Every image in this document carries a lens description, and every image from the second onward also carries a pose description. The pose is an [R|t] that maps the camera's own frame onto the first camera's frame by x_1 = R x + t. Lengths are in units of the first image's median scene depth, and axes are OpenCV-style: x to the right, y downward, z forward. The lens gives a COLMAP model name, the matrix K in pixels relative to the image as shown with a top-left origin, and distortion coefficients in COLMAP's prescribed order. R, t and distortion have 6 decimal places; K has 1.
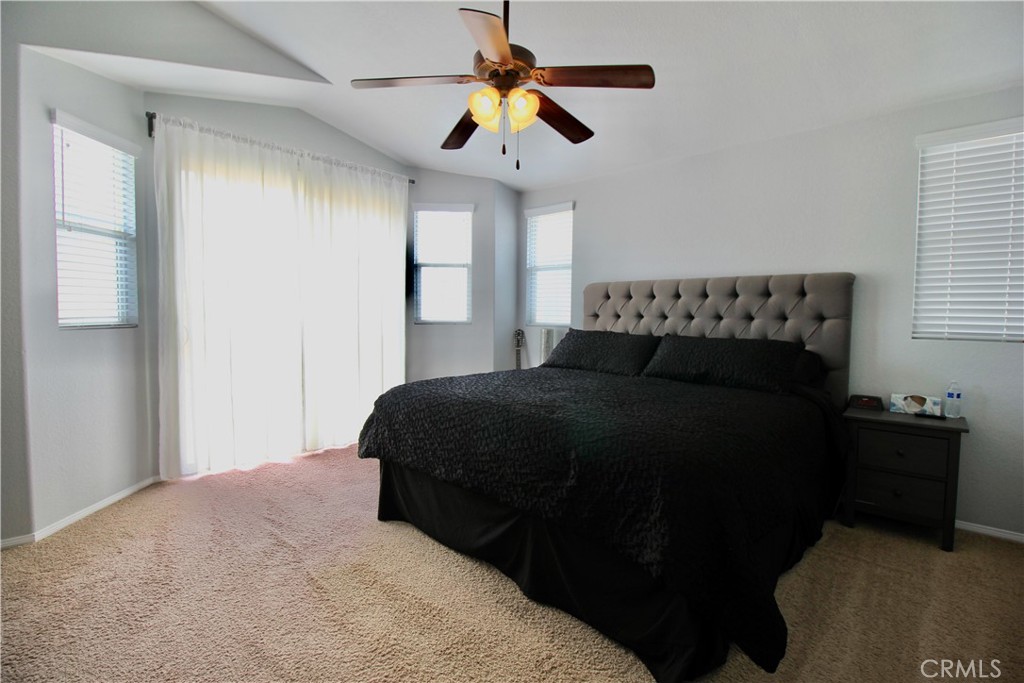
lens RADIAL K [[475.6, 0, 517.0], [0, 475.6, 340.3], [0, 0, 1]] dist [-0.003705, -0.011473]
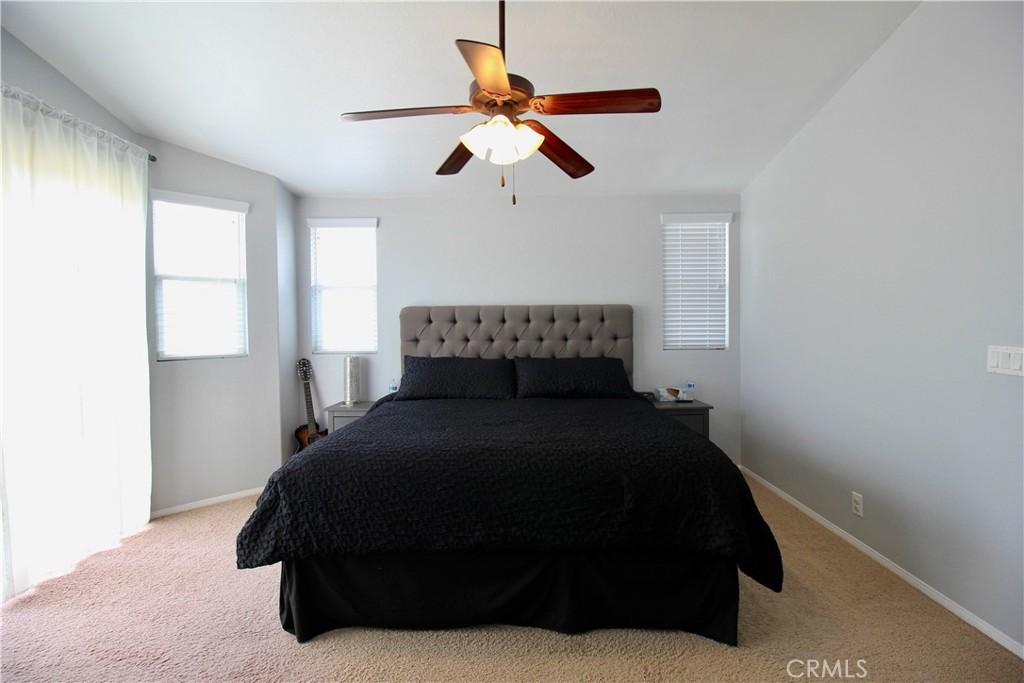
lens RADIAL K [[475.6, 0, 517.2], [0, 475.6, 336.5], [0, 0, 1]] dist [-0.003705, -0.011473]
pose [[0.725826, -0.036389, 0.686915, -0.411770], [0.055507, 0.998442, -0.005758, -0.050200], [-0.685635, 0.042308, 0.726715, 0.180646]]
